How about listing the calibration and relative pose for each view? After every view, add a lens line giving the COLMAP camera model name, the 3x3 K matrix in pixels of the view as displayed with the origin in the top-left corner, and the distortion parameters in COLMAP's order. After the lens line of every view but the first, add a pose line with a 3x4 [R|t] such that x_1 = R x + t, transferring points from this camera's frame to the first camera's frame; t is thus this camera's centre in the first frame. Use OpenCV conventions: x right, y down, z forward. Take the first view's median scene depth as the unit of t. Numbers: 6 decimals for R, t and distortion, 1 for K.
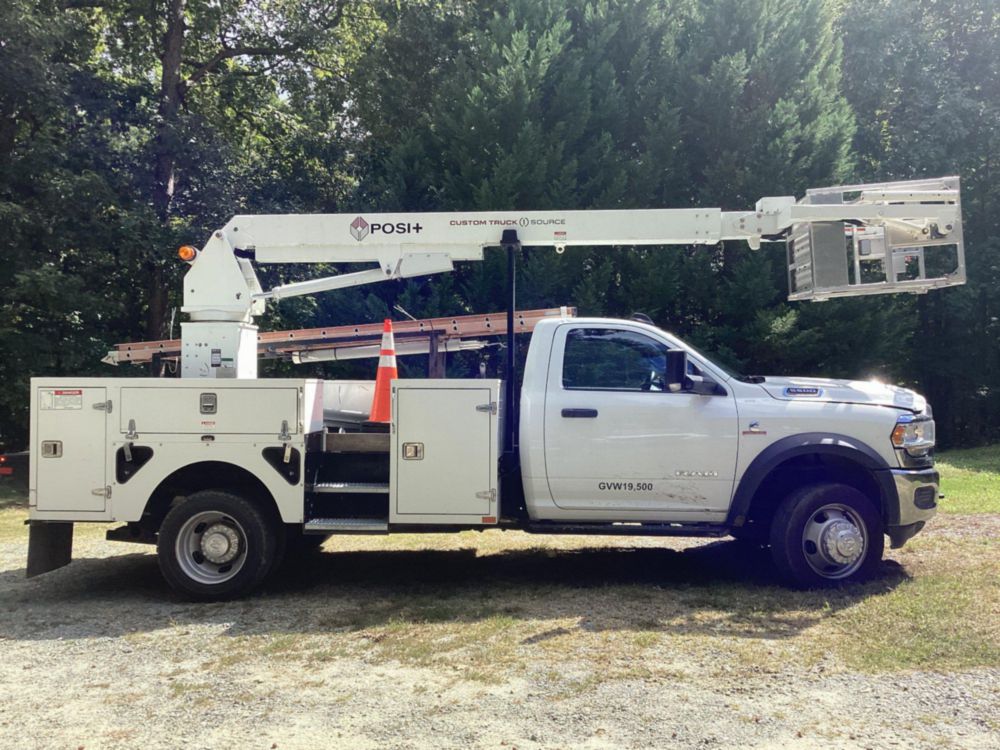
lens RADIAL K [[910.1, 0, 496.6], [0, 910.1, 376.9], [0, 0, 1]] dist [0.121354, -0.243239]
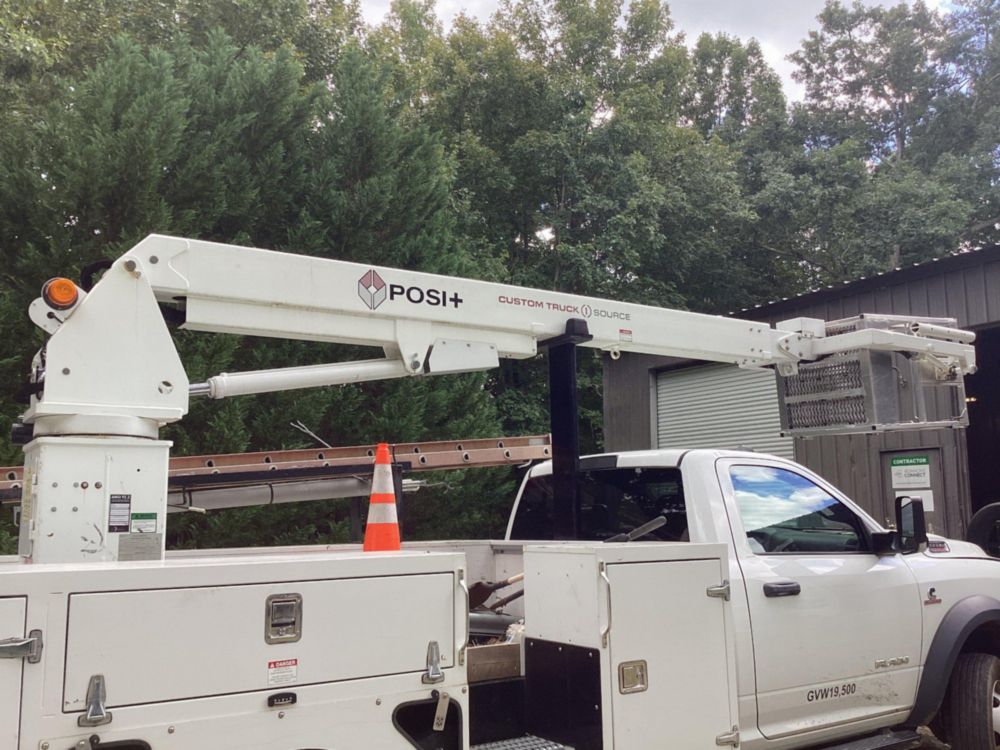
lens RADIAL K [[910.1, 0, 496.6], [0, 910.1, 376.9], [0, 0, 1]] dist [0.121354, -0.243239]
pose [[0.794320, 0.076744, 0.602633, -0.506749], [0.015297, 0.989147, -0.146129, -0.020044], [-0.607307, 0.125292, 0.784525, 0.566306]]
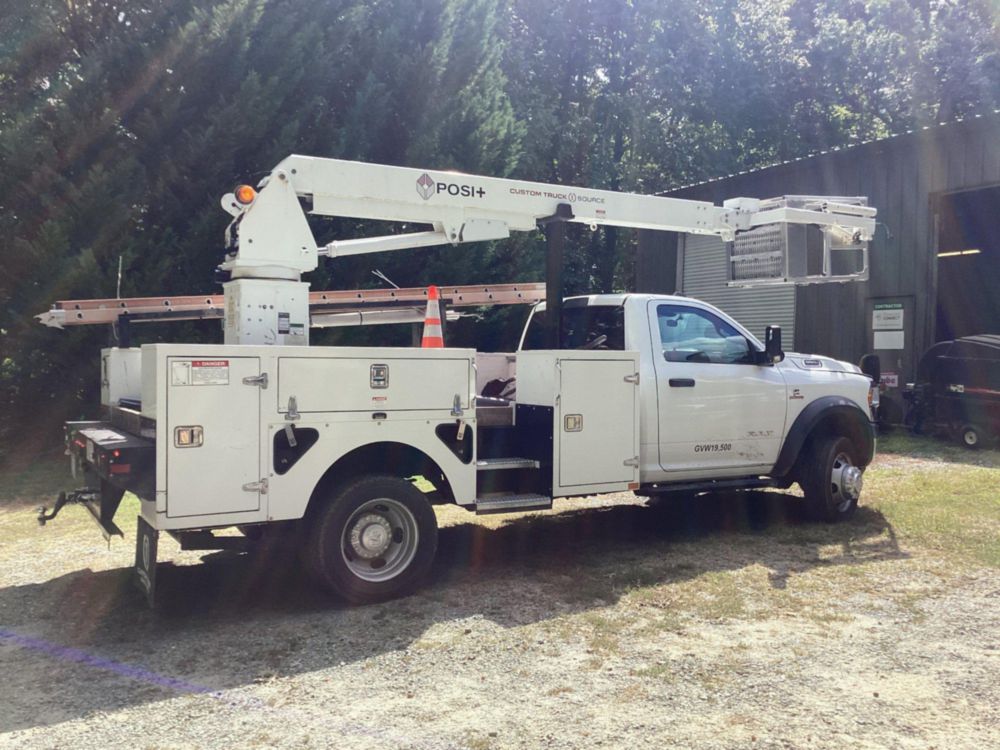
lens RADIAL K [[910.1, 0, 496.6], [0, 910.1, 376.9], [0, 0, 1]] dist [0.121354, -0.243239]
pose [[0.831146, -0.008254, 0.555993, -0.697494], [-0.007627, 0.999627, 0.026242, 0.005954], [-0.556002, -0.026051, 0.830772, 0.217233]]
